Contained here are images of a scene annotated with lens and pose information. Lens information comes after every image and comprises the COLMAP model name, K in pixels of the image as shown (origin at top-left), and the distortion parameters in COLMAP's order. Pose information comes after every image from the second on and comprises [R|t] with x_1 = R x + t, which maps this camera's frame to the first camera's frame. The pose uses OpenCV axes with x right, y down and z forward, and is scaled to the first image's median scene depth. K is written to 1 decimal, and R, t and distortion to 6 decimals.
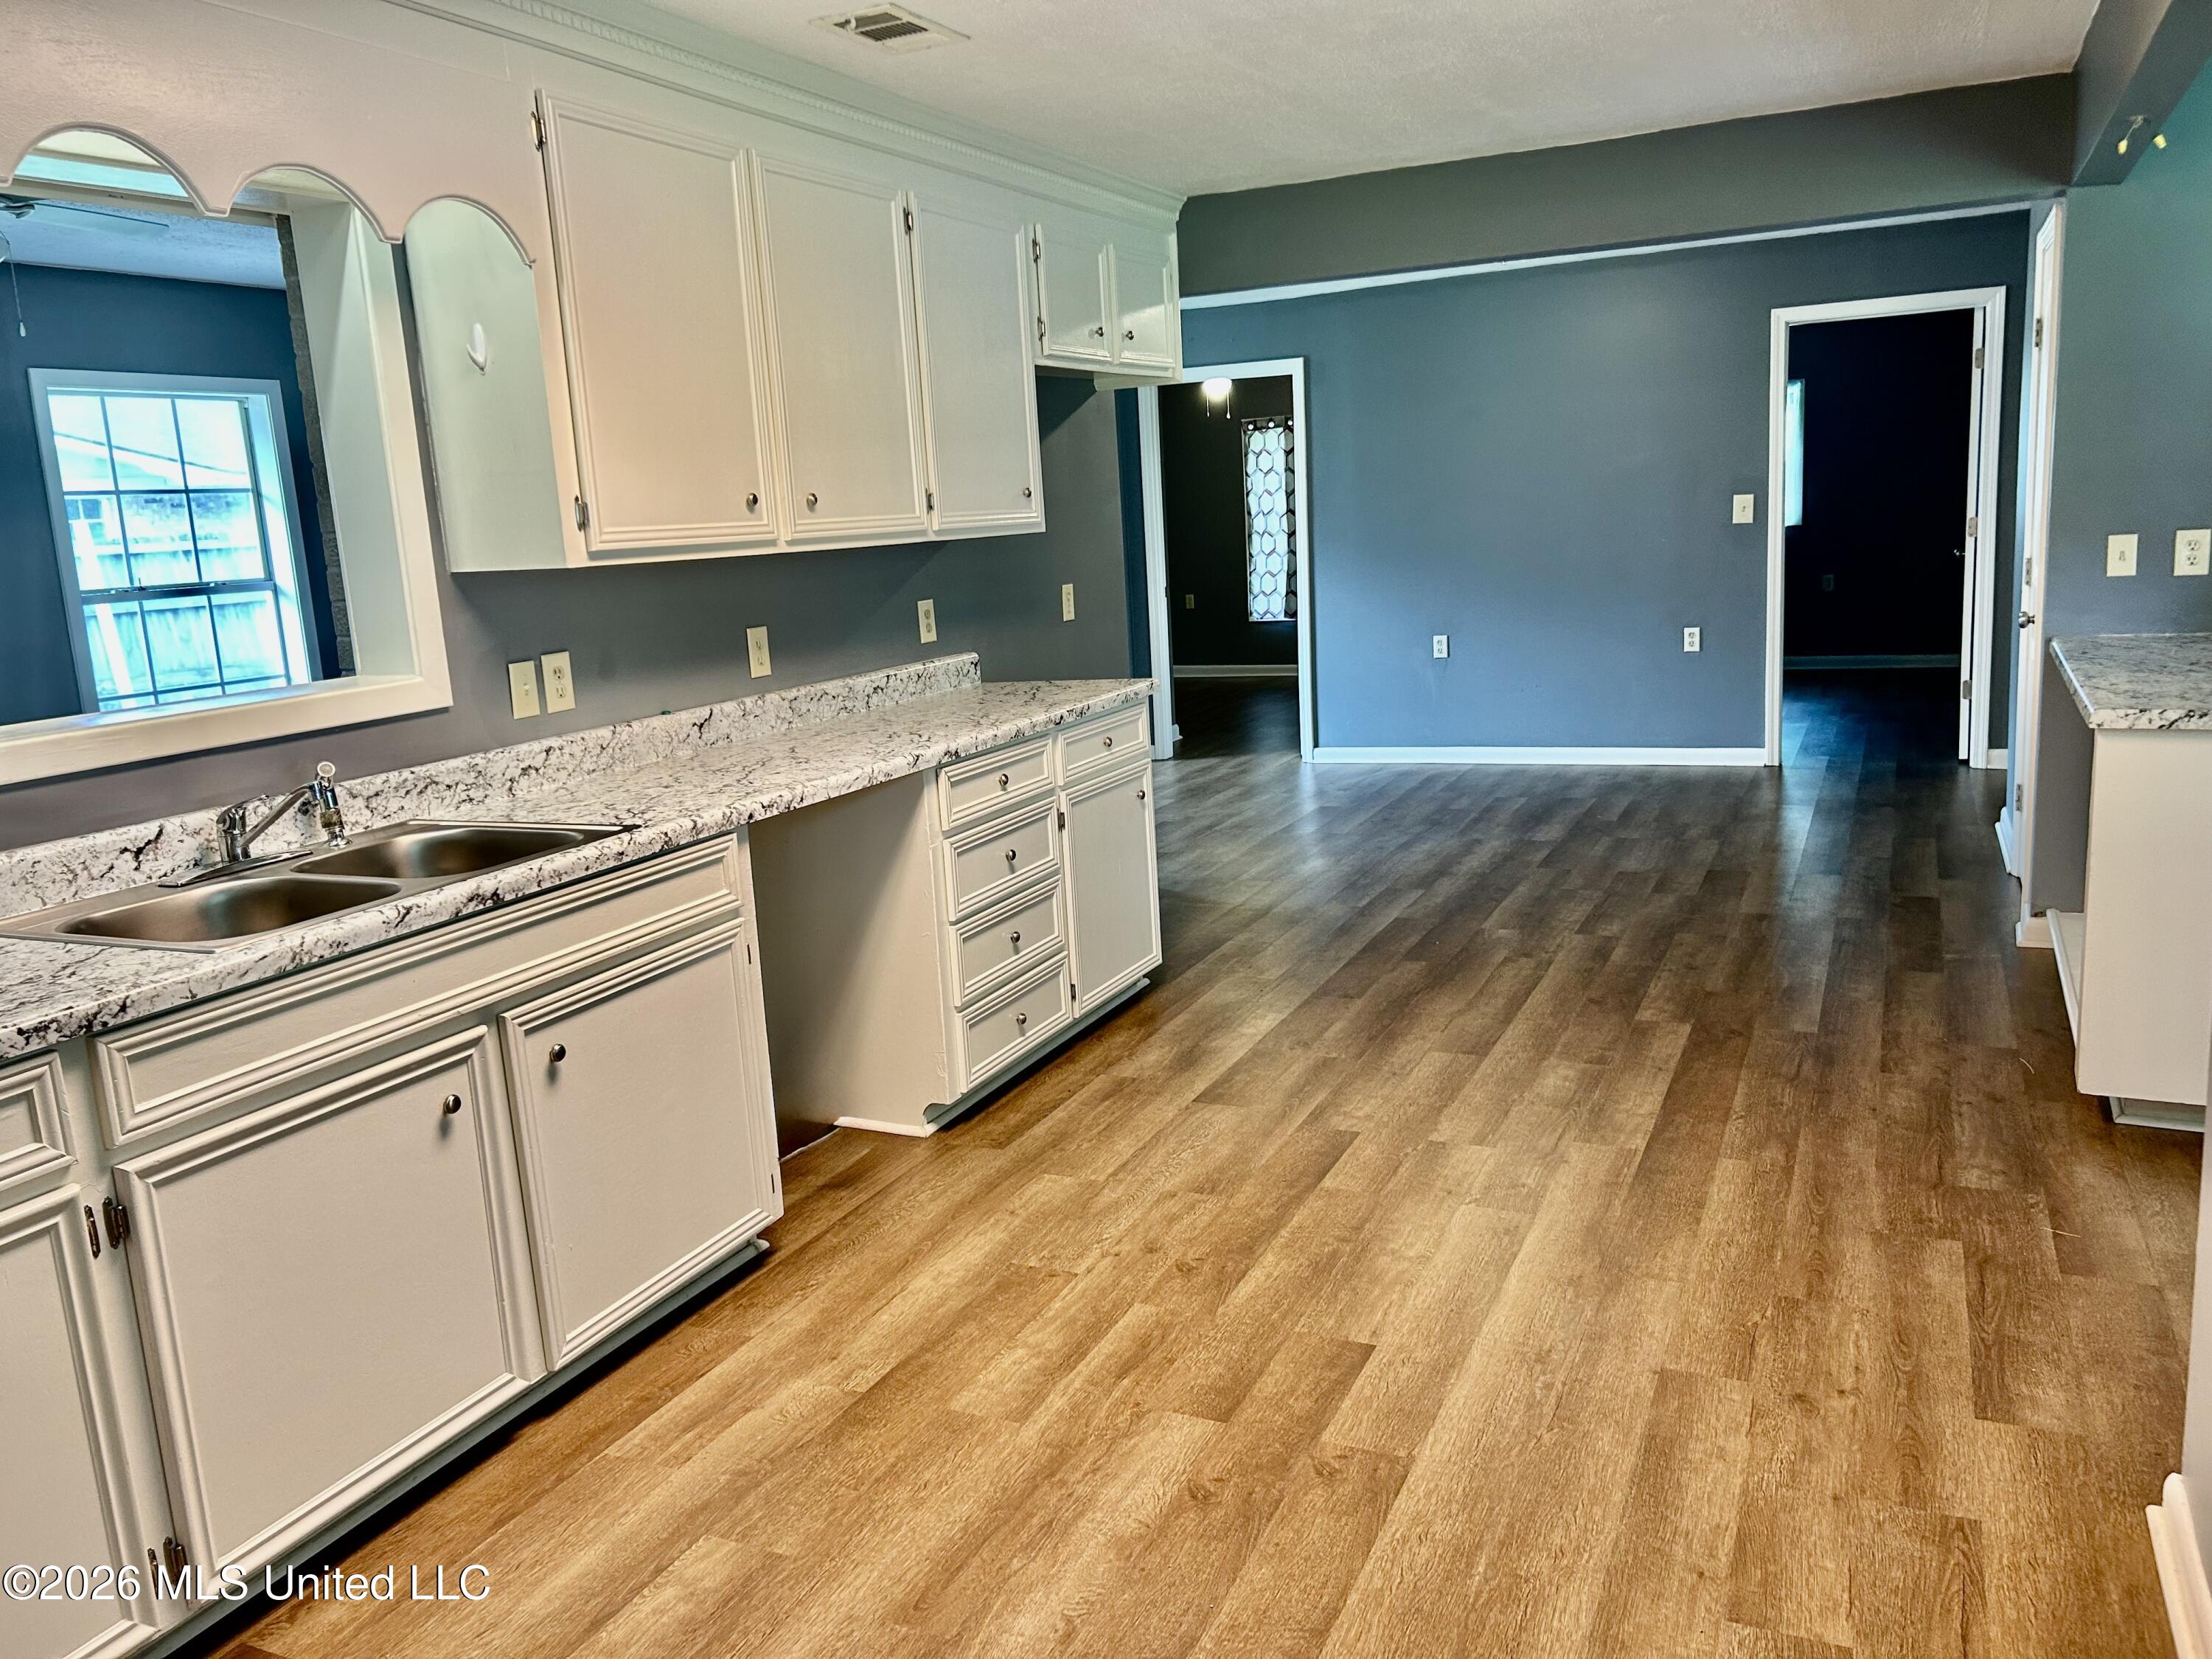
lens RADIAL K [[1658.7, 0, 1120.6], [0, 1658.7, 817.2], [0, 0, 1]] dist [0.065034, -0.071180]
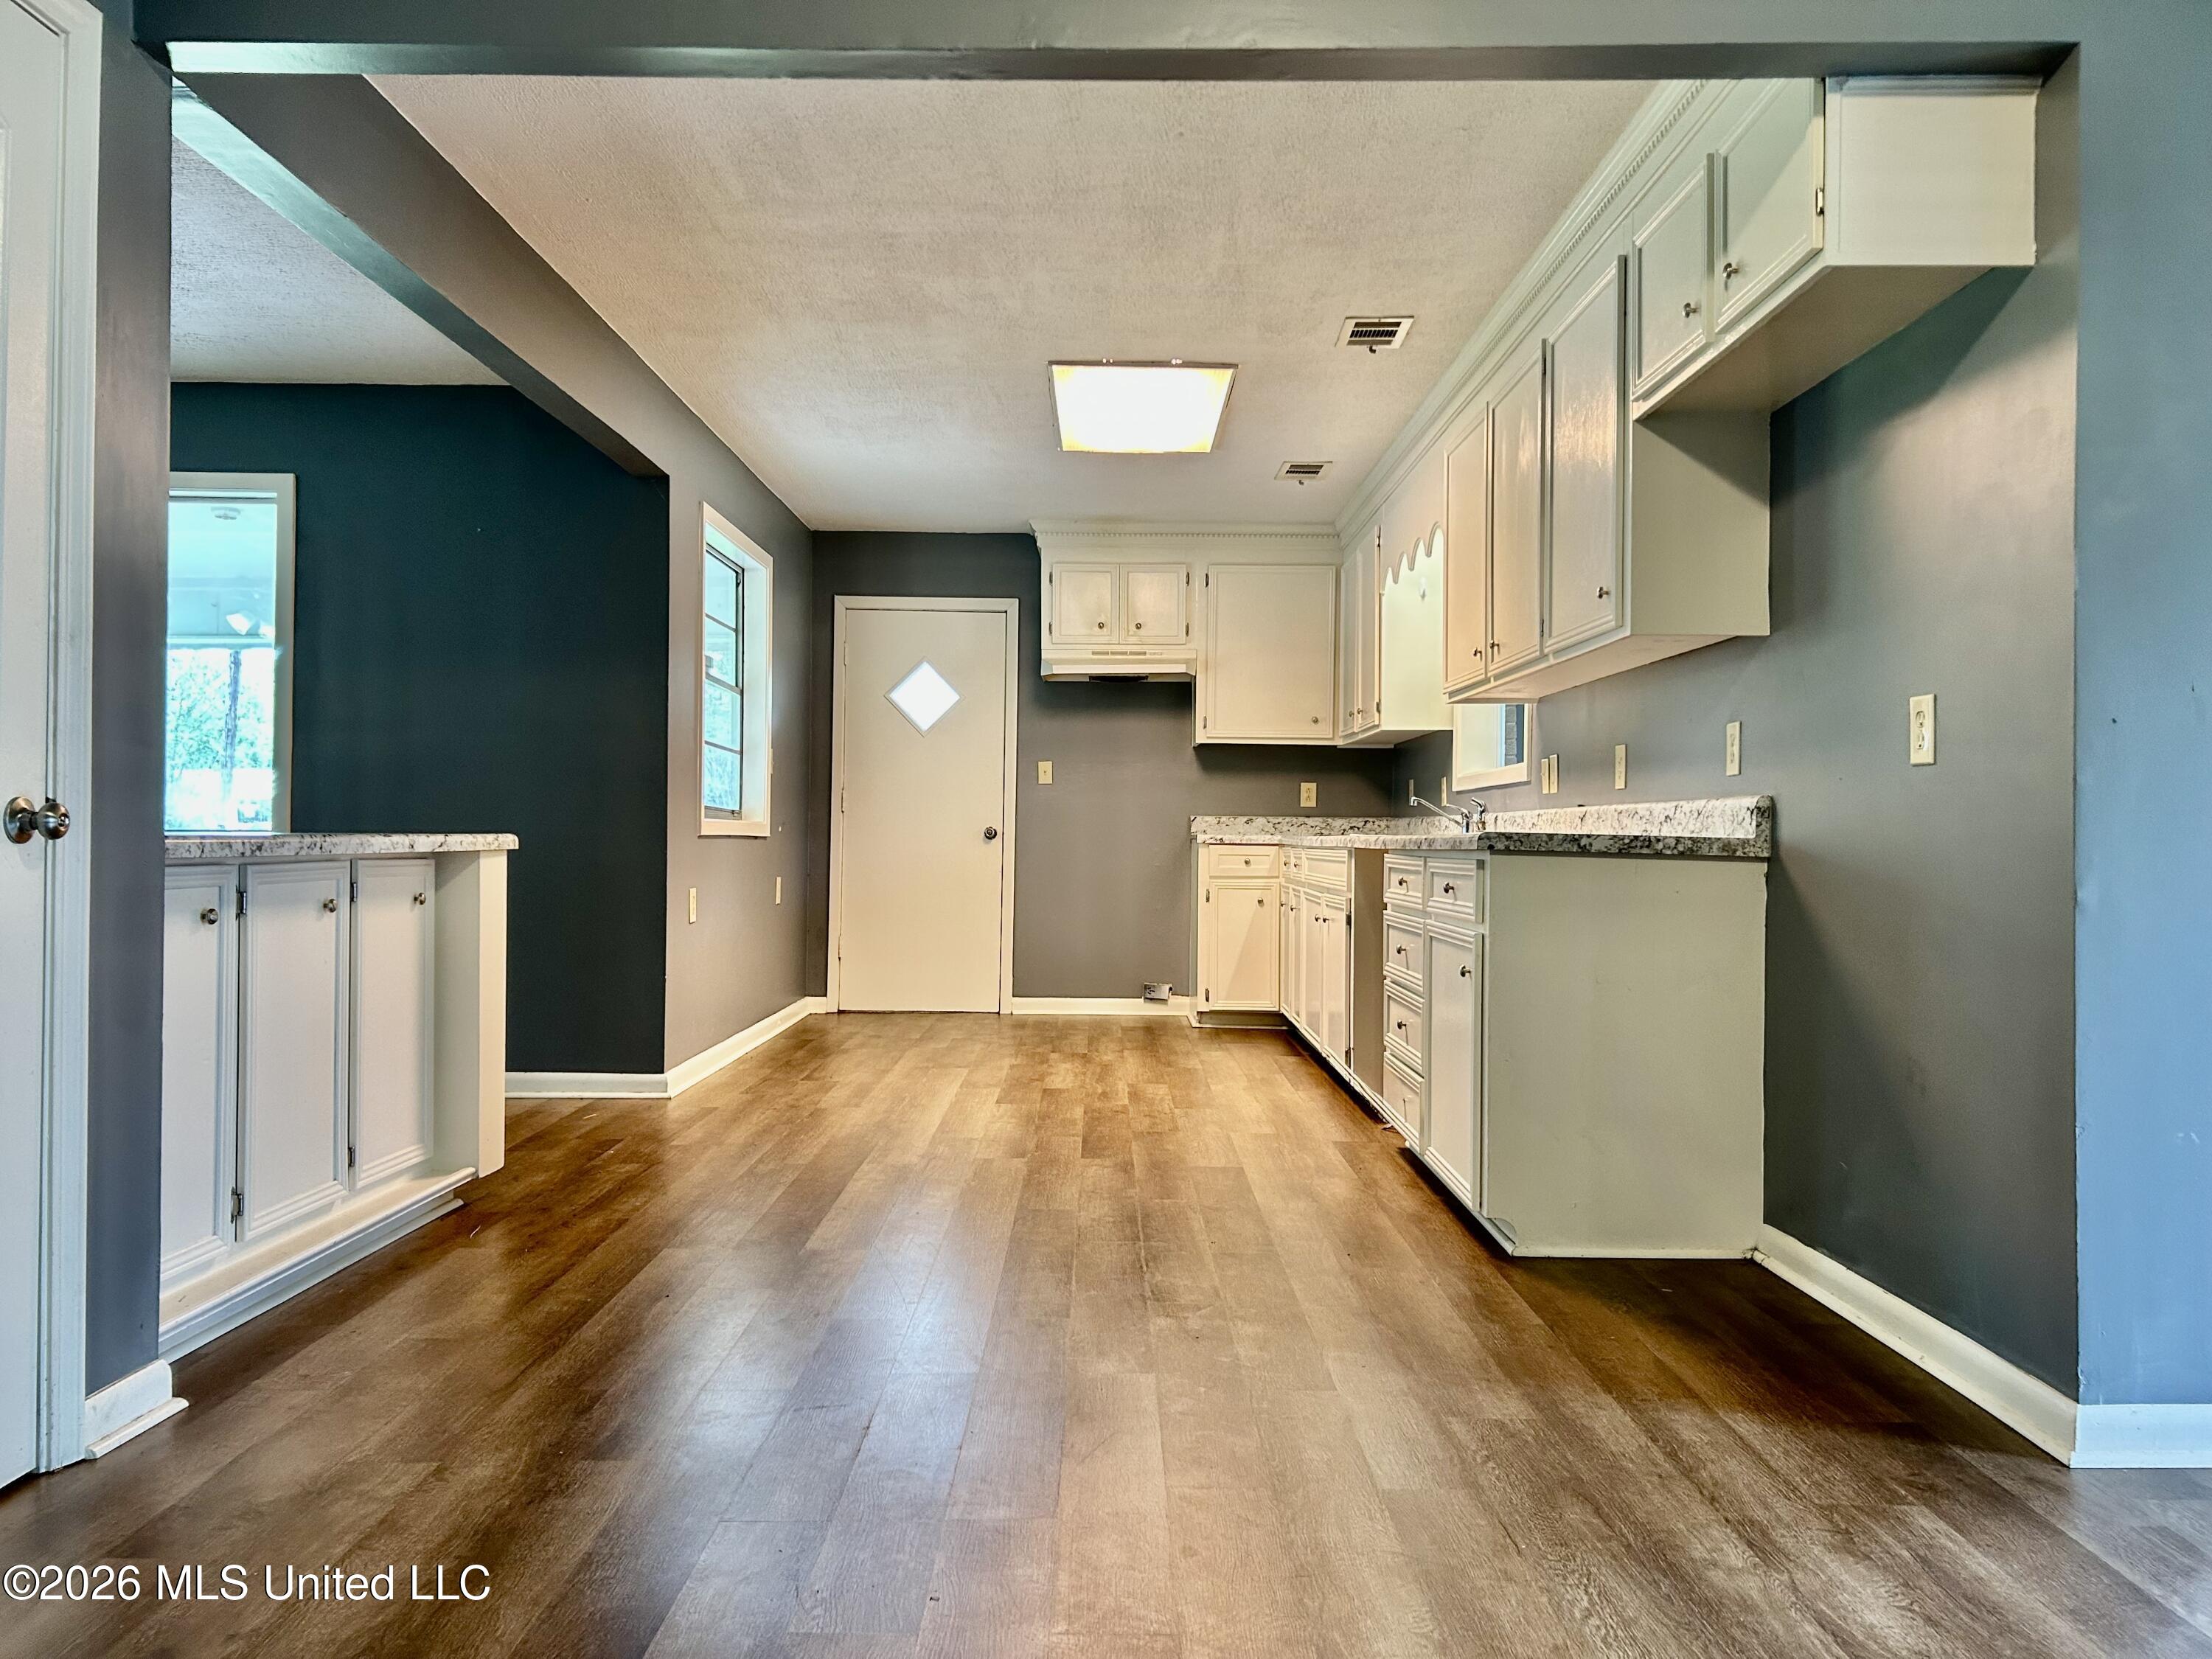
lens RADIAL K [[1658.7, 0, 1107.0], [0, 1658.7, 837.9], [0, 0, 1]] dist [0.065034, -0.071180]
pose [[-0.906102, 0.046825, -0.420461, 0.734596], [-0.038502, 0.980604, 0.192178, -0.326833], [0.421304, 0.190322, -0.886724, 2.378914]]
